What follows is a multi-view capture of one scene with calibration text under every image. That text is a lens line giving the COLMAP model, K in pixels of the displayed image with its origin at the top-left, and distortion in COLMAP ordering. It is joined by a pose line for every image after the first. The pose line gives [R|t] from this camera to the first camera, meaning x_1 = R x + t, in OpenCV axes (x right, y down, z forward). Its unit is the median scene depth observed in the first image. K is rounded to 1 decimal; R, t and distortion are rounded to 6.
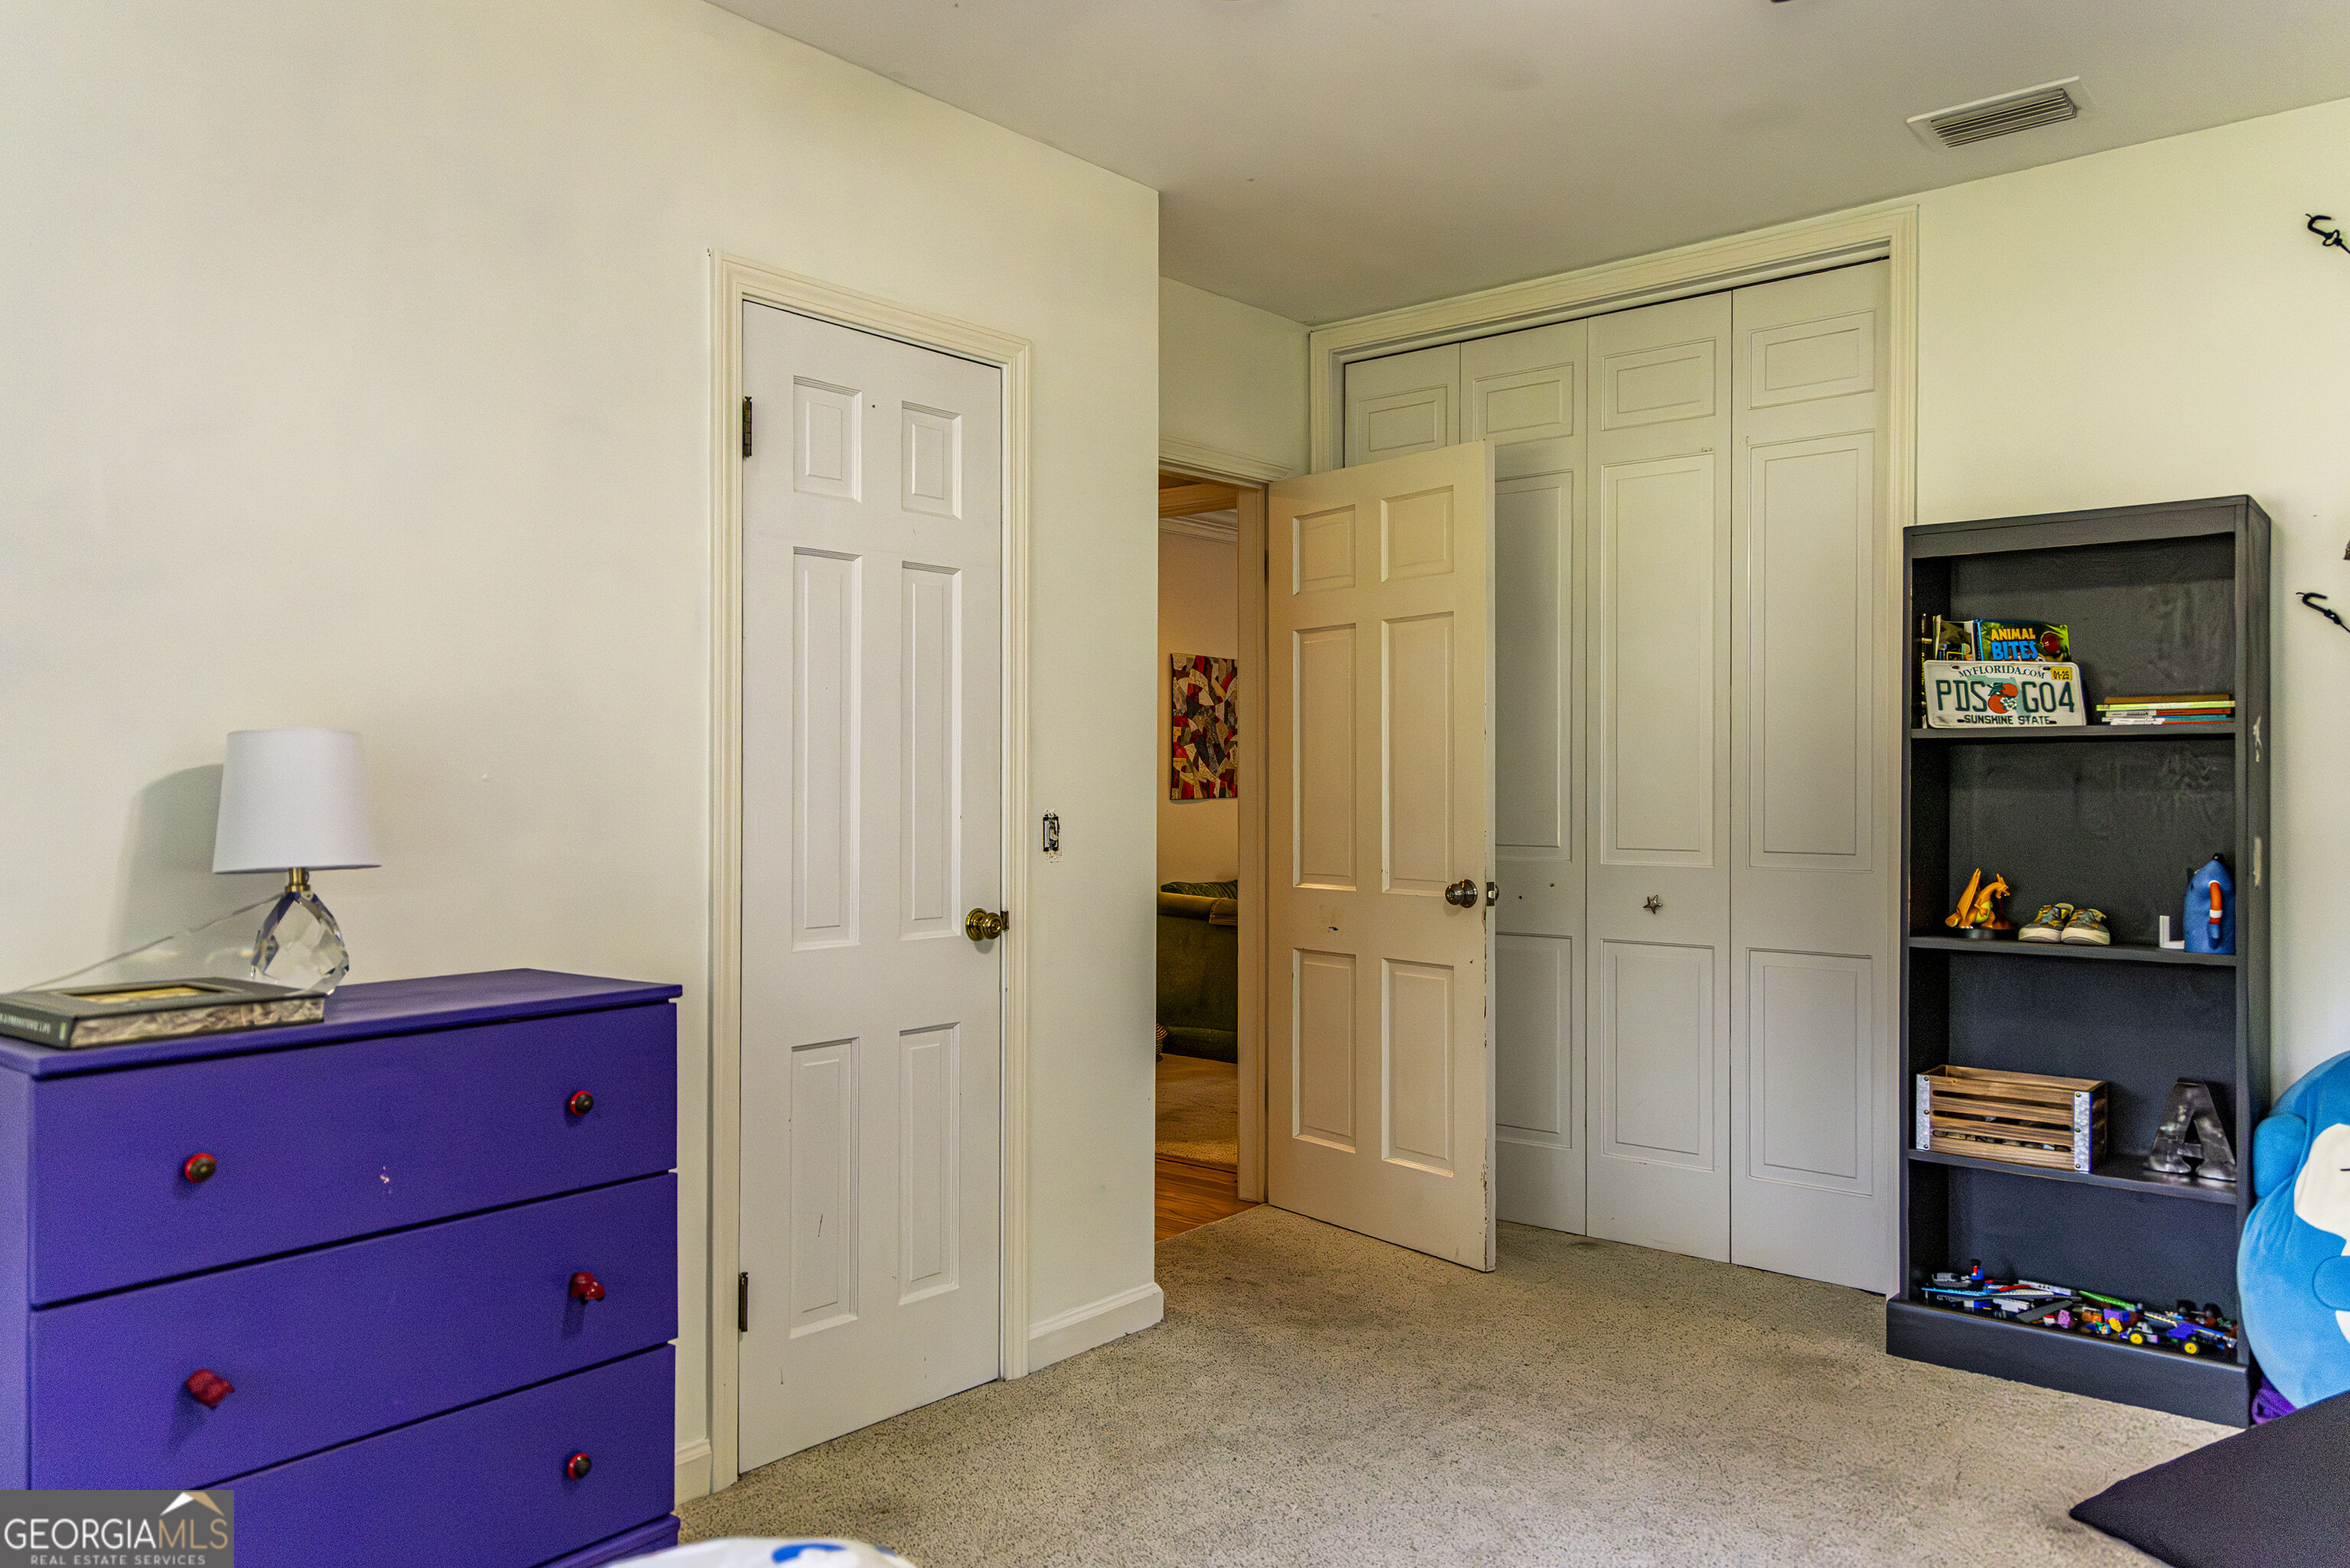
lens RADIAL K [[1624.1, 0, 1169.2], [0, 1624.1, 757.4], [0, 0, 1]] dist [0.003091, 0.001988]
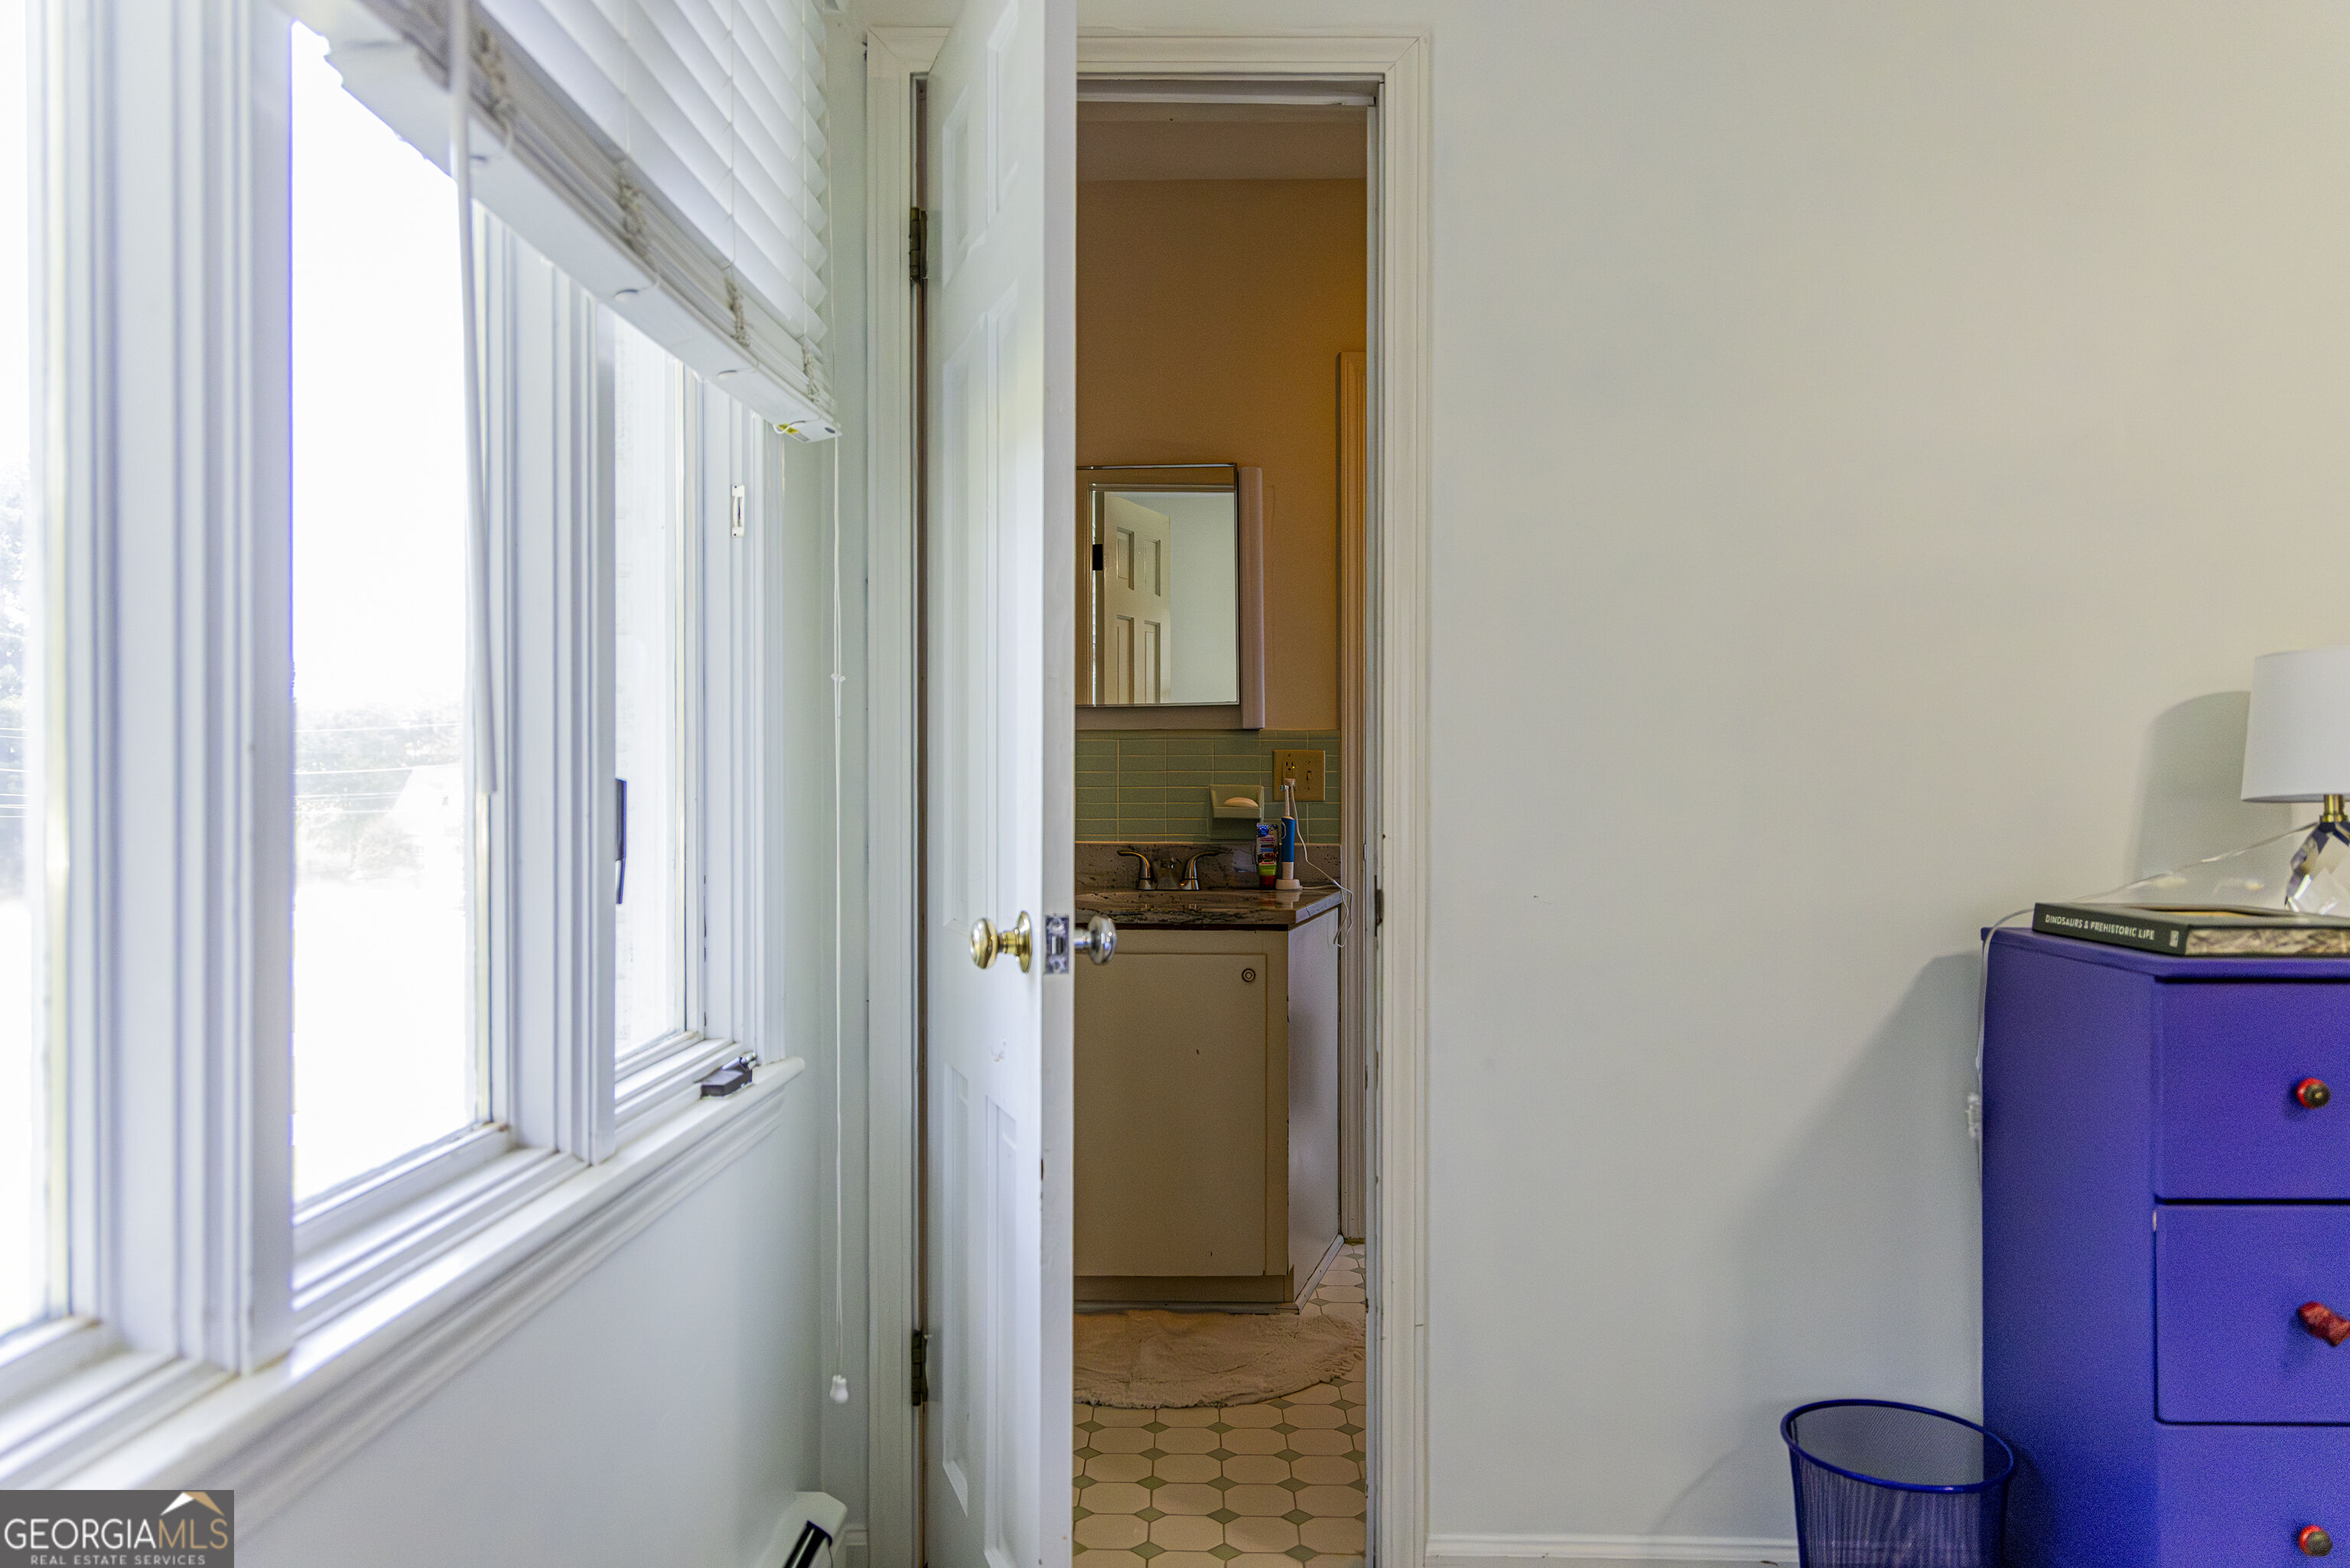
lens RADIAL K [[1624.1, 0, 1169.2], [0, 1624.1, 757.4], [0, 0, 1]] dist [0.003091, 0.001988]
pose [[0.619227, -0.004836, -0.785197, -0.256916], [0.011738, 0.999926, 0.003098, 0.041919], [0.785125, -0.011135, 0.619238, -0.130640]]
